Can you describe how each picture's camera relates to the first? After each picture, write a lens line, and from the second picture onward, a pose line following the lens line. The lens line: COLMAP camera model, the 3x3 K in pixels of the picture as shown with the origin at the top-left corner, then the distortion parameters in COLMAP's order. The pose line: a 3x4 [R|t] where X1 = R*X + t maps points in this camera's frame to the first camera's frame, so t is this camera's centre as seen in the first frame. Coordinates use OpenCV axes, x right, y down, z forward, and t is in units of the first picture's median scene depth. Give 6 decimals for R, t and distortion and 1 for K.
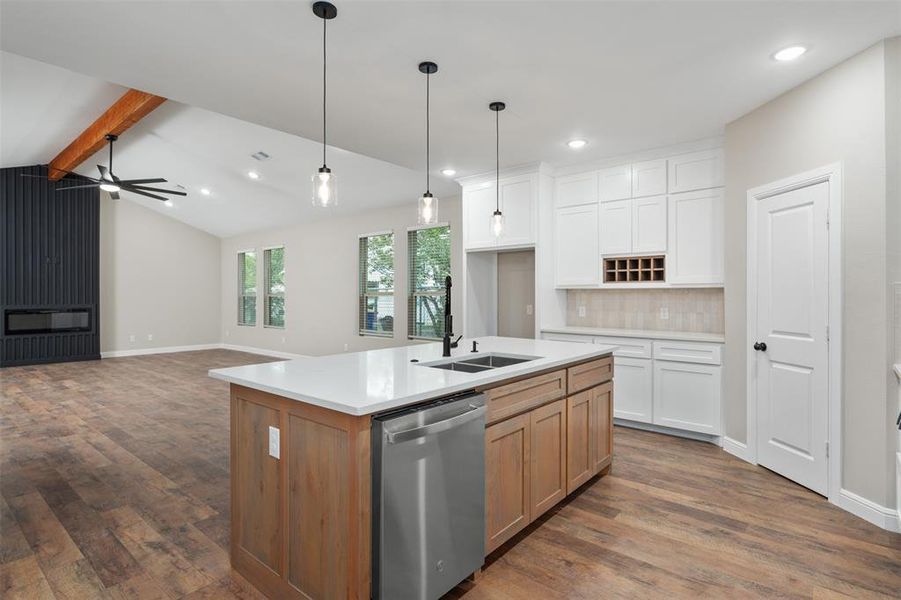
lens RADIAL K [[465.3, 0, 451.2], [0, 465.3, 301.5], [0, 0, 1]] dist [-0.002866, 0.000597]
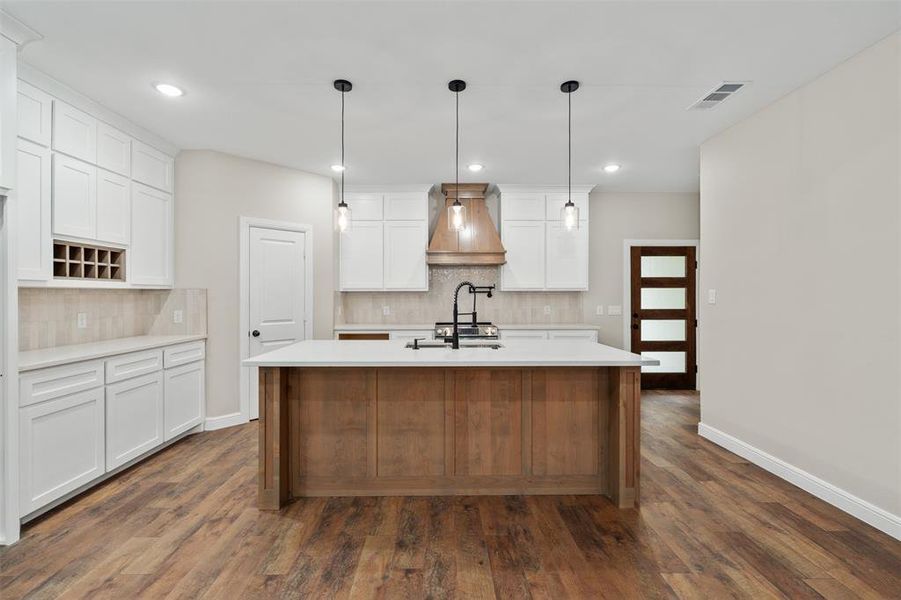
lens RADIAL K [[402.9, 0, 442.4], [0, 402.9, 297.3], [0, 0, 1]] dist [-0.005995, 0.001609]
pose [[-0.648905, -0.003977, 0.760859, -0.600061], [0.011945, 0.999810, 0.015413, -0.022011], [-0.760776, 0.019090, -0.648734, 1.326534]]
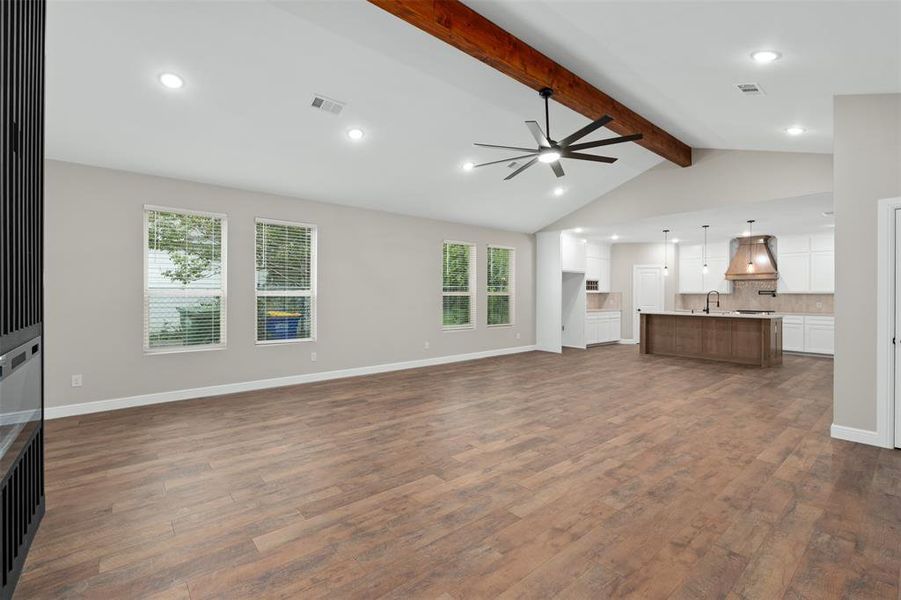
lens RADIAL K [[402.9, 0, 444.6], [0, 402.9, 294.3], [0, 0, 1]] dist [-0.005995, 0.001609]
pose [[0.176128, 0.001981, 0.984365, -2.589634], [0.009295, 0.999950, -0.003676, -0.024768], [-0.984323, 0.009797, 0.176100, 1.886982]]
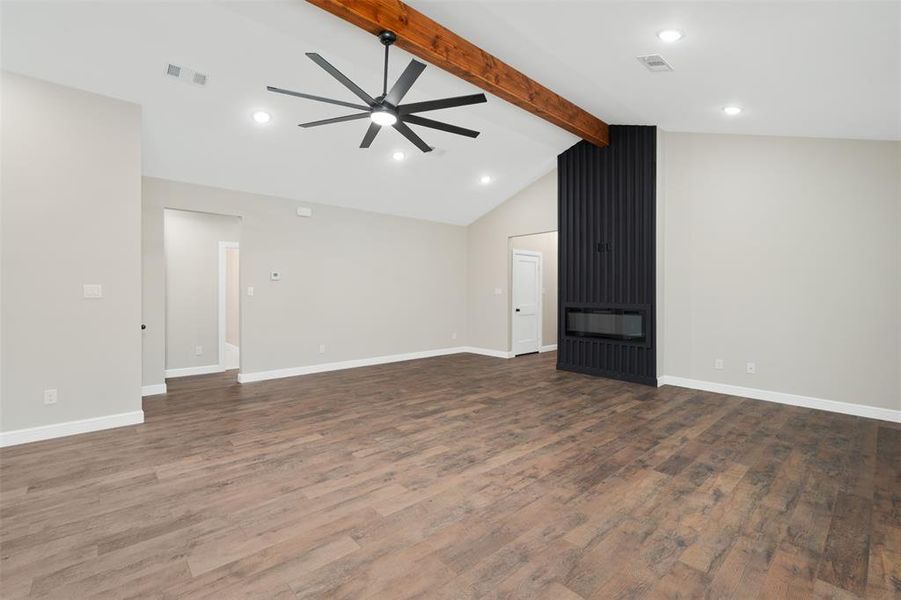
lens RADIAL K [[394.5, 0, 448.4], [0, 394.5, 292.6], [0, 0, 1]] dist [-0.004431, 0.000948]
pose [[-0.128285, 0.001177, -0.991737, -0.372045], [-0.014160, 0.999895, 0.003019, -0.027007], [0.991636, 0.014431, -0.128255, 2.071276]]
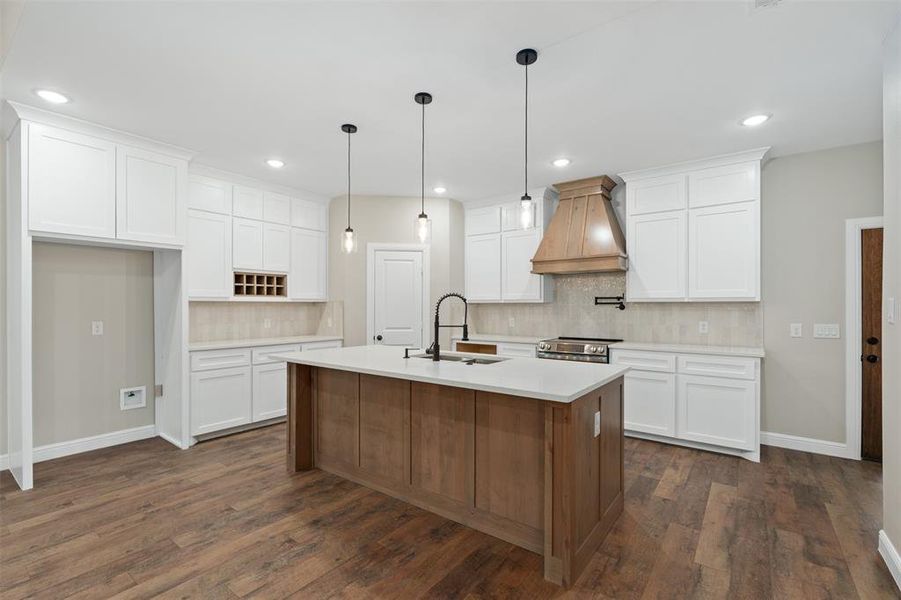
lens RADIAL K [[402.9, 0, 450.4], [0, 402.9, 311.8], [0, 0, 1]] dist [-0.005995, 0.001609]
pose [[-0.054585, -0.011955, 0.998438, -0.801767], [0.013638, 0.999826, 0.012717, -0.013099], [-0.998416, 0.014311, -0.054412, 0.801929]]
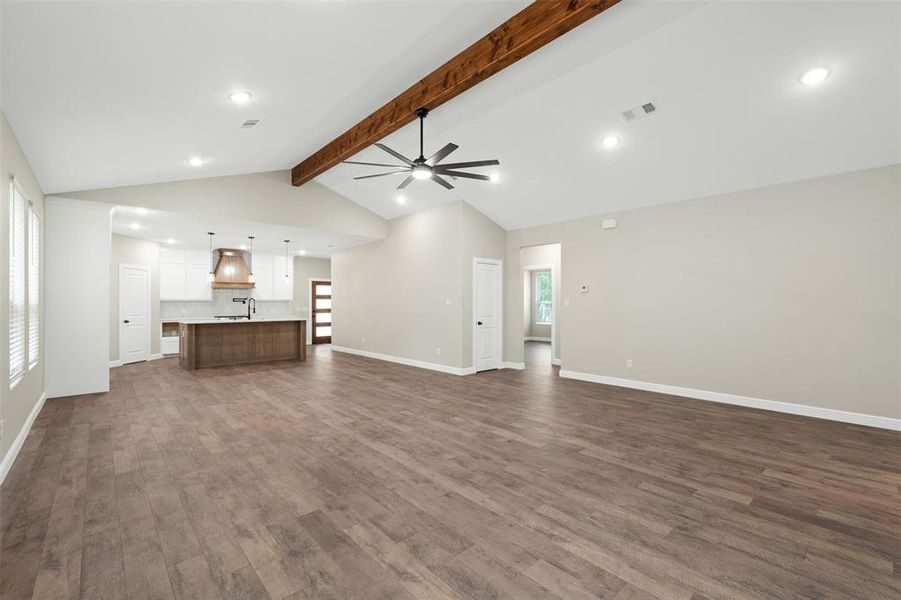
lens RADIAL K [[394.5, 0, 459.3], [0, 394.5, 304.0], [0, 0, 1]] dist [-0.004431, 0.000948]
pose [[-0.993576, -0.000292, 0.113165, -1.582159], [0.001599, 0.999861, 0.016616, -0.041612], [-0.113154, 0.016690, -0.993437, 3.071401]]
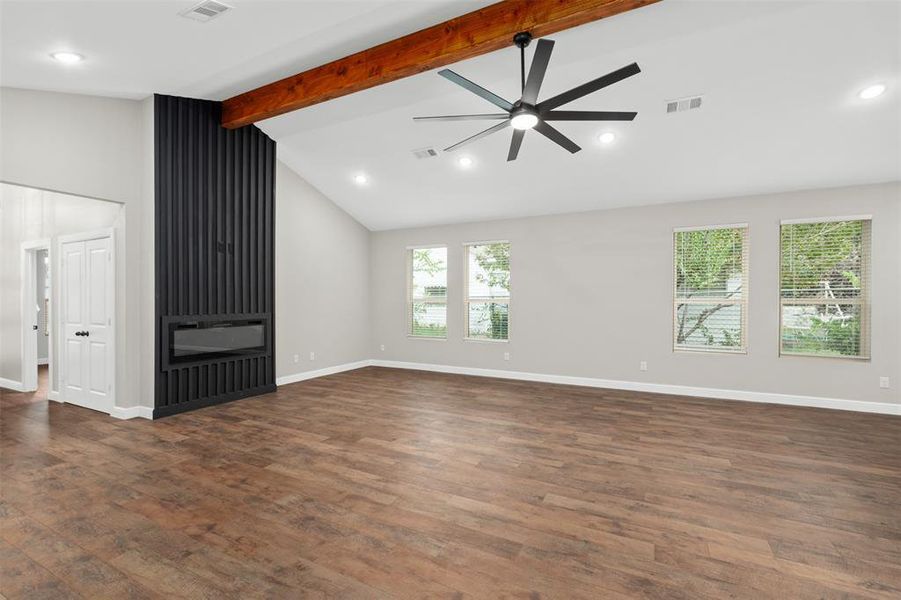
lens RADIAL K [[394.5, 0, 447.8], [0, 394.5, 306.4], [0, 0, 1]] dist [-0.004431, 0.000948]
pose [[0.974834, 0.000080, 0.222932, -1.693816], [-0.000454, 0.999999, 0.001624, -0.018387], [-0.222931, -0.001685, 0.974833, 0.921078]]
